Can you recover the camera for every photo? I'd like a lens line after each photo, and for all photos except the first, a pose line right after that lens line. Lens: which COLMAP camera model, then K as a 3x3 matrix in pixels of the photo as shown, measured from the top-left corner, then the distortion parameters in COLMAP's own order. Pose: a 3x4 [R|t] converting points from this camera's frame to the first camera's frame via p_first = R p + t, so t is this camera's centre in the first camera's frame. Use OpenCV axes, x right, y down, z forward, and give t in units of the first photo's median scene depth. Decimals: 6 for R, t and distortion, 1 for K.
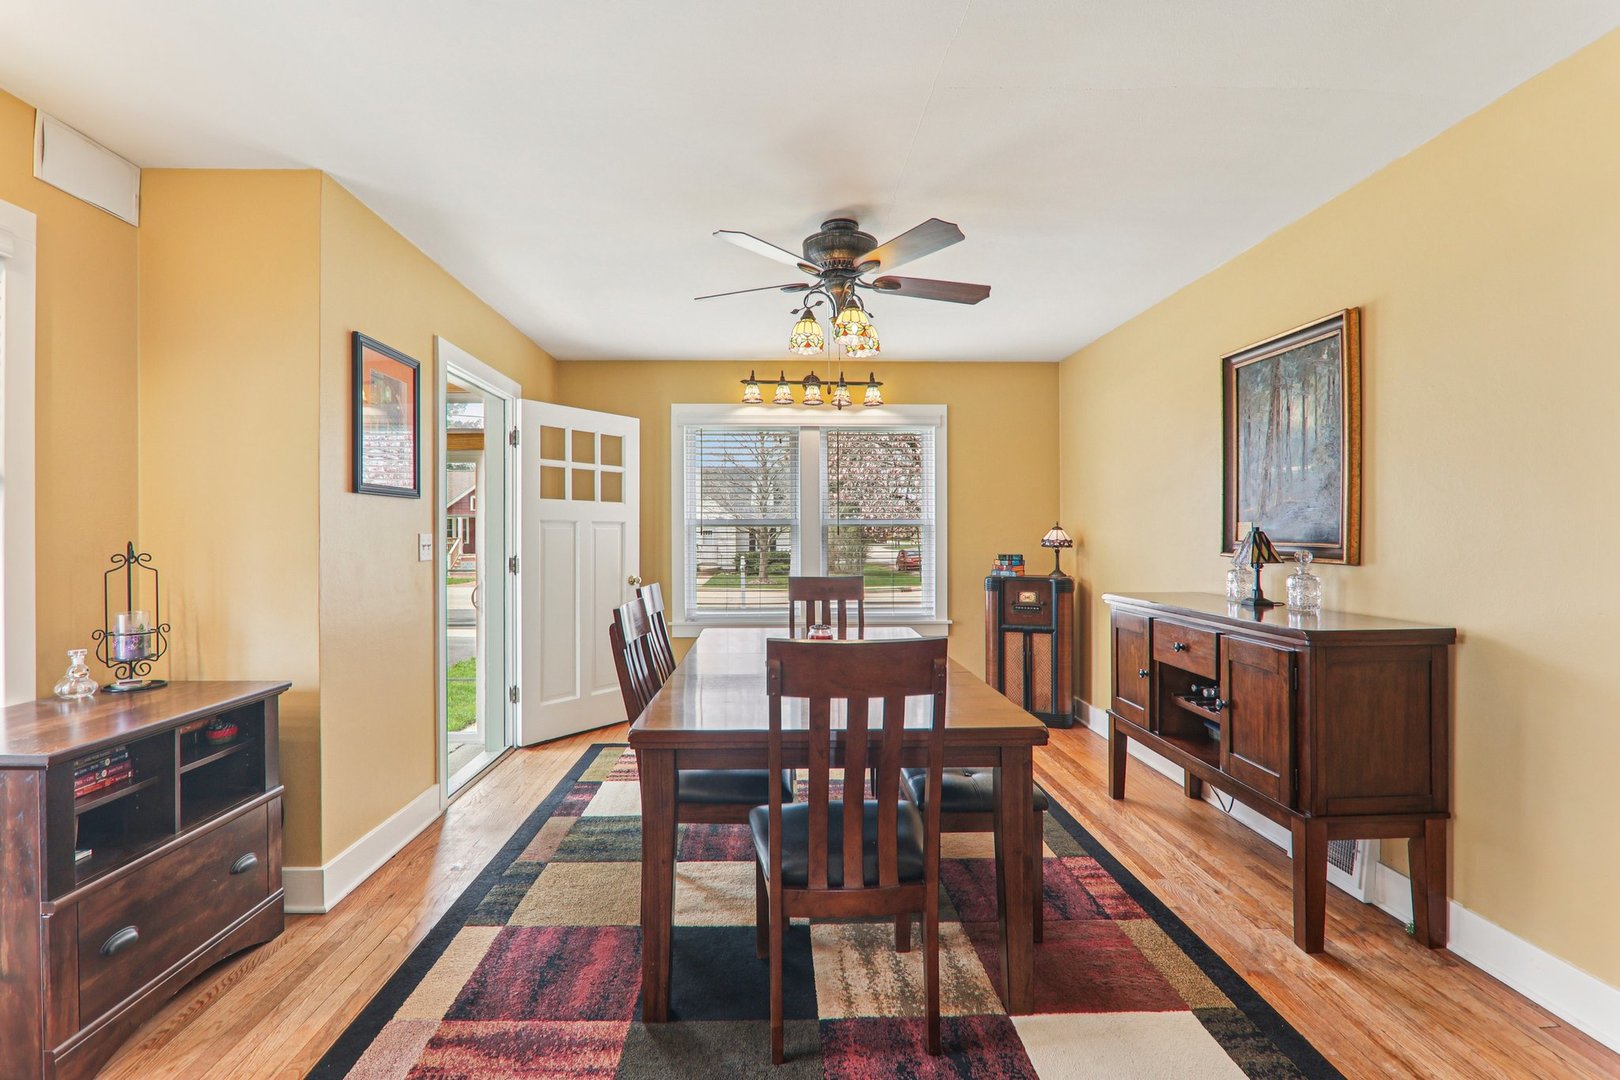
lens RADIAL K [[747.6, 0, 800.0], [0, 747.6, 532.7], [0, 0, 1]] dist [-0.020815, 0.000785]
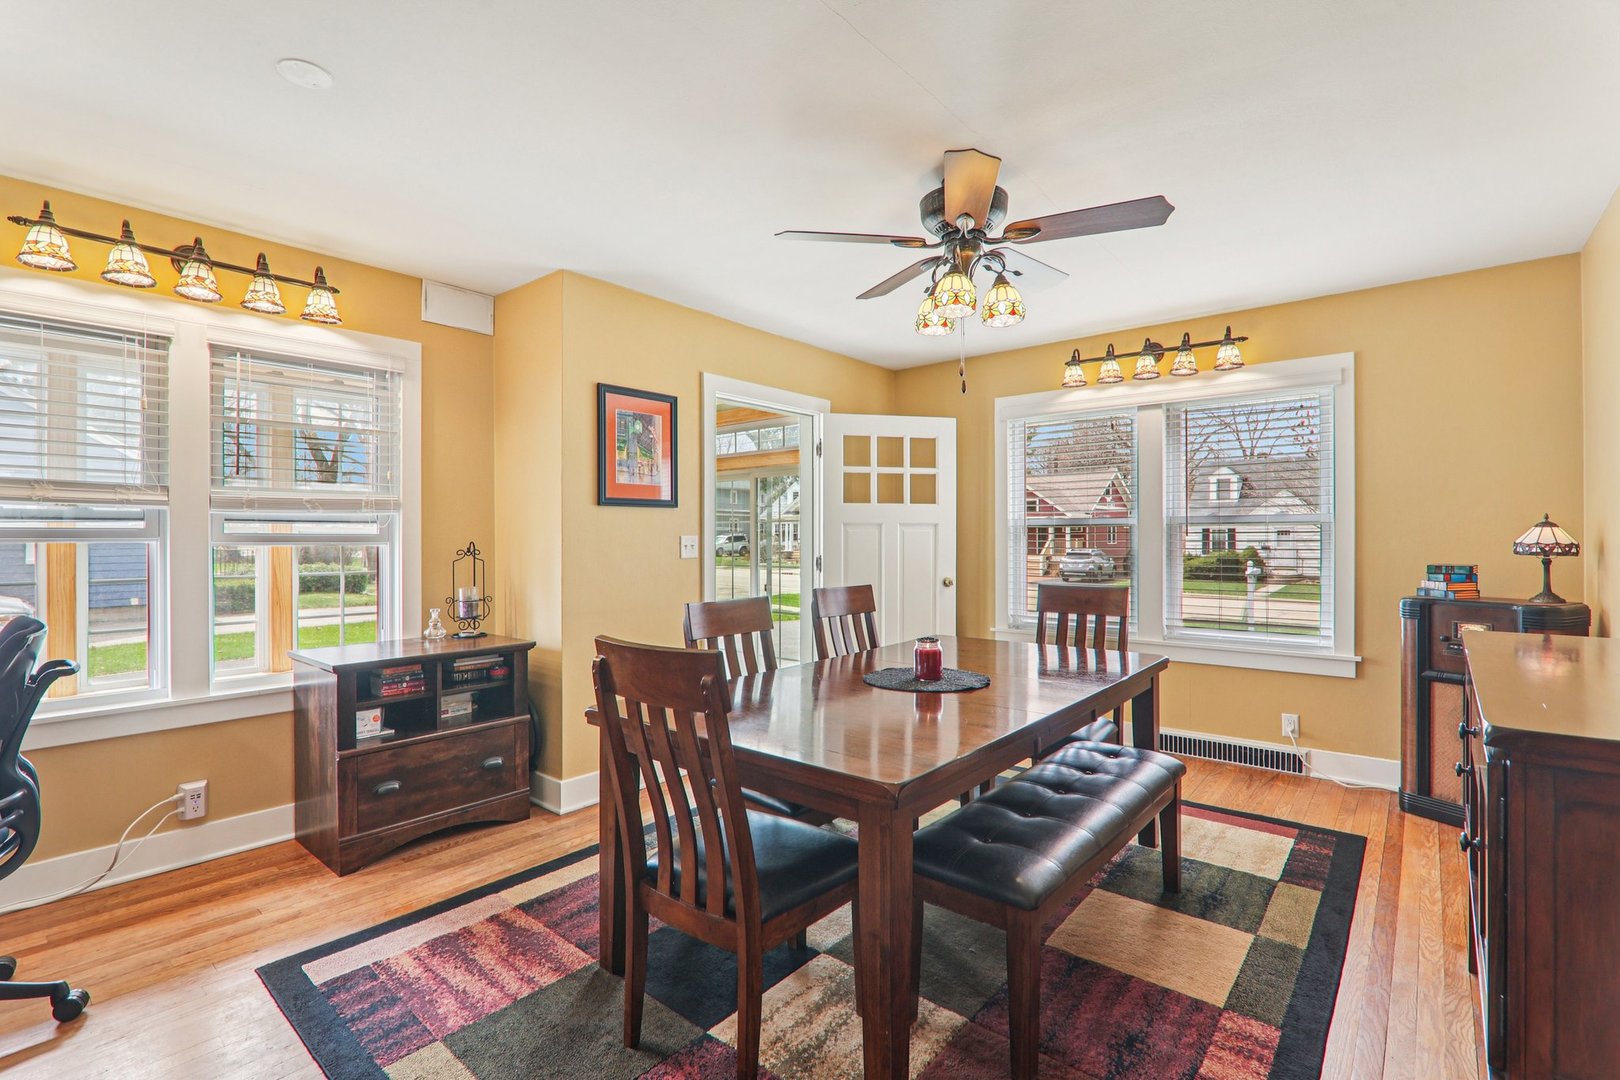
lens RADIAL K [[747.6, 0, 800.0], [0, 747.6, 532.7], [0, 0, 1]] dist [-0.020815, 0.000785]
pose [[0.740537, -0.005663, -0.671991, 0.345654], [0.004336, 0.999984, -0.003649, 0.000924], [0.672001, -0.000211, 0.740550, 0.159758]]
